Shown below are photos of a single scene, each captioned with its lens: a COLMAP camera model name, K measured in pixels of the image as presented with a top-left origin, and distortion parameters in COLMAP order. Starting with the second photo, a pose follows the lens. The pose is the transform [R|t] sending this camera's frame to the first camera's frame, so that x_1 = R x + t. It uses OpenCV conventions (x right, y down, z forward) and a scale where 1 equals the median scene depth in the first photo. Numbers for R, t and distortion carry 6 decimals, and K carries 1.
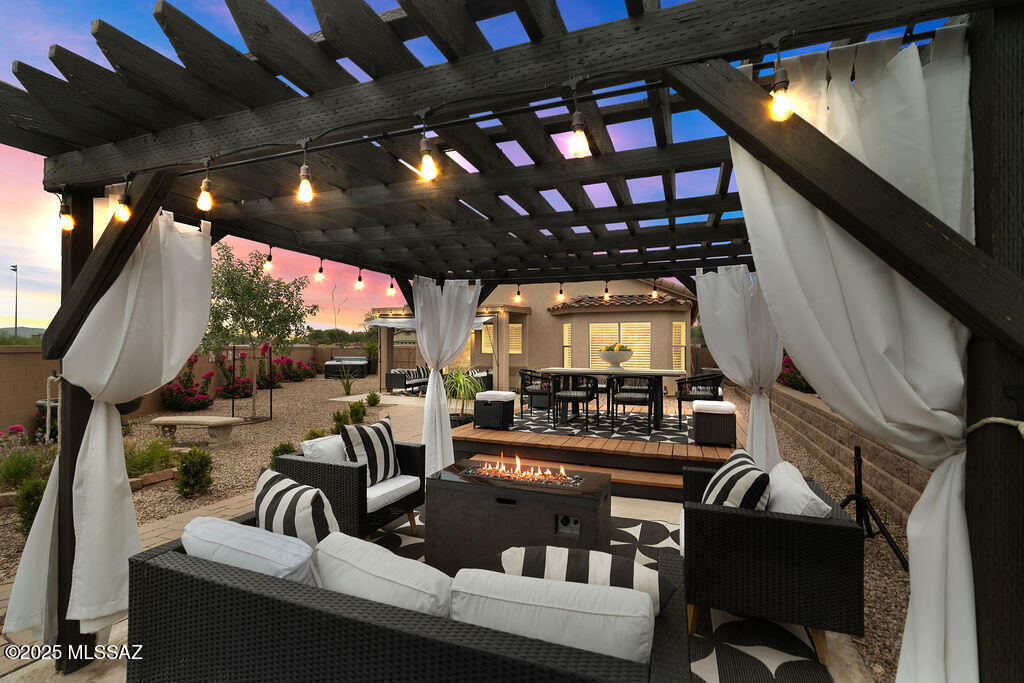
lens RADIAL K [[456.1, 0, 508.9], [0, 456.1, 340.4], [0, 0, 1]] dist [-0.003593, -0.000745]
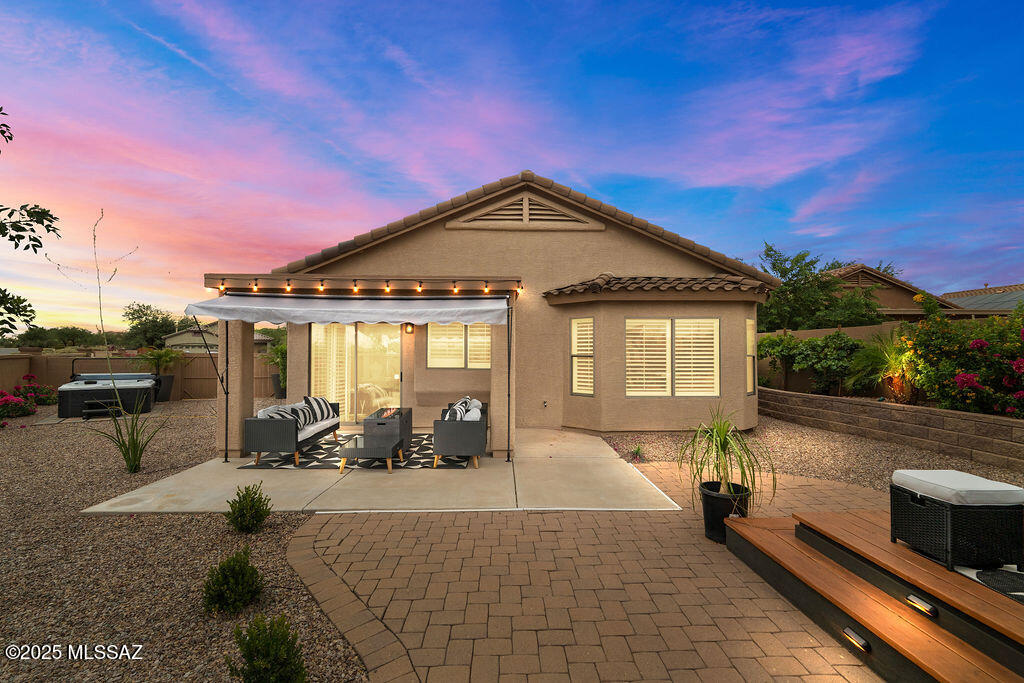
lens RADIAL K [[456.1, 0, 508.9], [0, 456.1, 340.4], [0, 0, 1]] dist [-0.003593, -0.000745]
pose [[0.918174, 0.007431, 0.396108, -0.204189], [-0.004328, 0.999953, -0.008727, -0.001631], [-0.396154, 0.006298, 0.918162, 0.477371]]
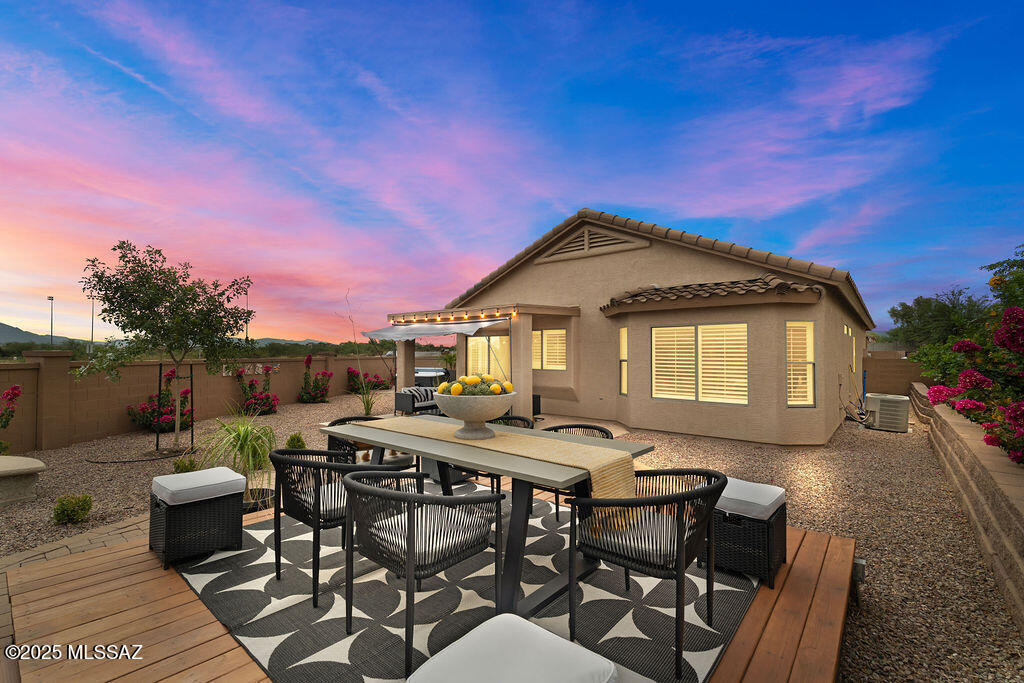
lens RADIAL K [[452.2, 0, 506.3], [0, 452.2, 344.6], [0, 0, 1]] dist [-0.011694, -0.000016]
pose [[0.940078, -0.007454, -0.340877, 0.194224], [0.006003, 0.999968, -0.005311, -0.008725], [0.340906, 0.002946, 0.940093, 0.285715]]
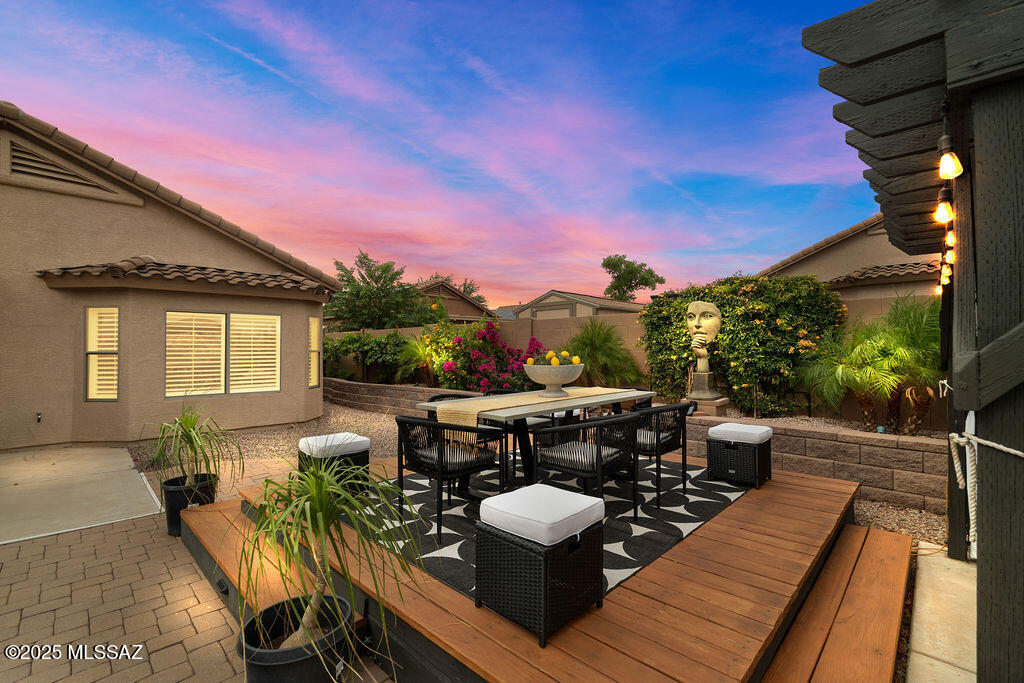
lens RADIAL K [[449.3, 0, 512.0], [0, 449.3, 341.5], [0, 0, 1]] dist [-0.001759, 0.000088]
pose [[0.390195, 0.009689, 0.920681, -0.151445], [-0.008833, 0.999938, -0.006780, -0.000077], [-0.920690, -0.005487, 0.390256, 0.391312]]
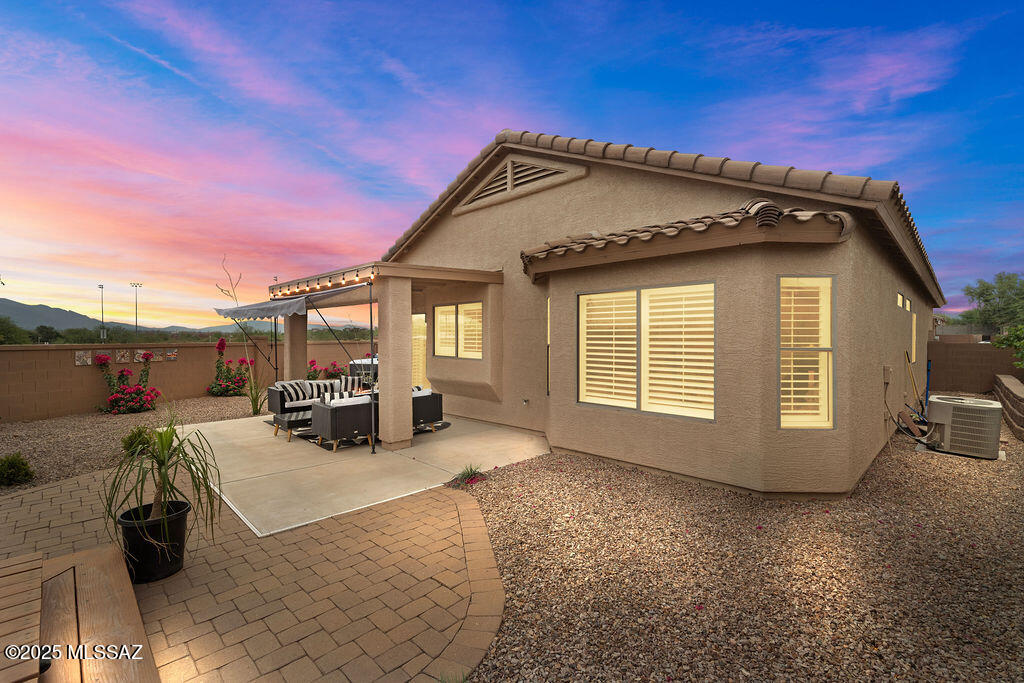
lens RADIAL K [[456.1, 0, 508.9], [0, 456.1, 340.4], [0, 0, 1]] dist [-0.003593, -0.000745]
pose [[0.911516, -0.000030, -0.411264, 0.284964], [0.008163, 0.999804, 0.018020, -0.001309], [0.411183, -0.019783, 0.911338, 0.545056]]
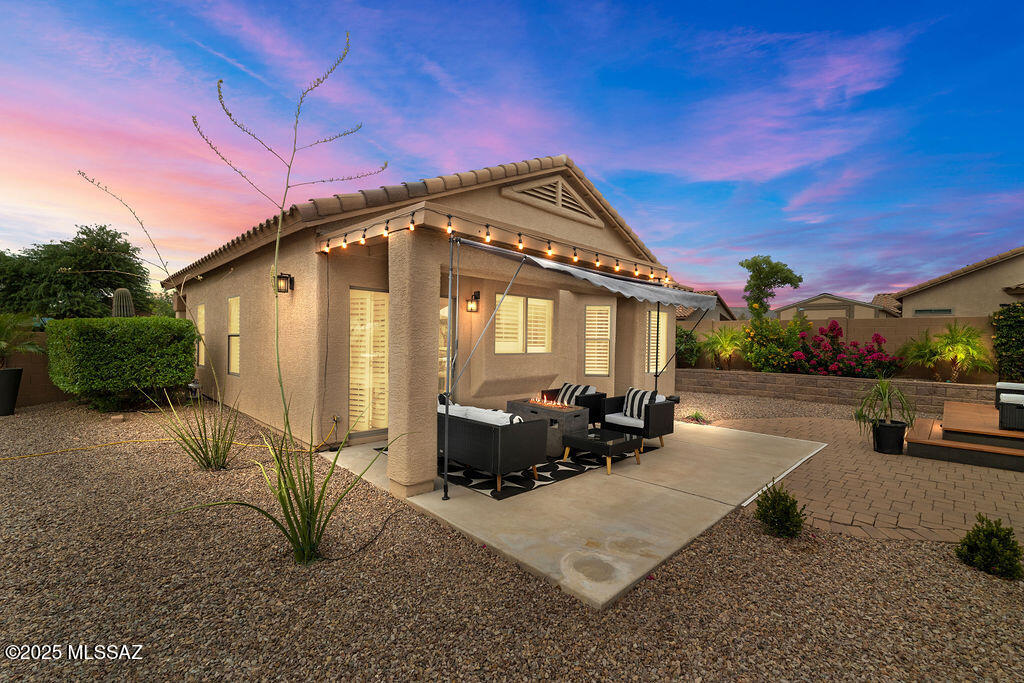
lens RADIAL K [[448.2, 0, 513.7], [0, 448.2, 342.6], [0, 0, 1]] dist [-0.001471, 0.000003]
pose [[0.399650, -0.004949, 0.916654, -0.527501], [-0.024499, 0.999571, 0.016077, 0.009254], [-0.916340, -0.028882, 0.399358, 0.846688]]
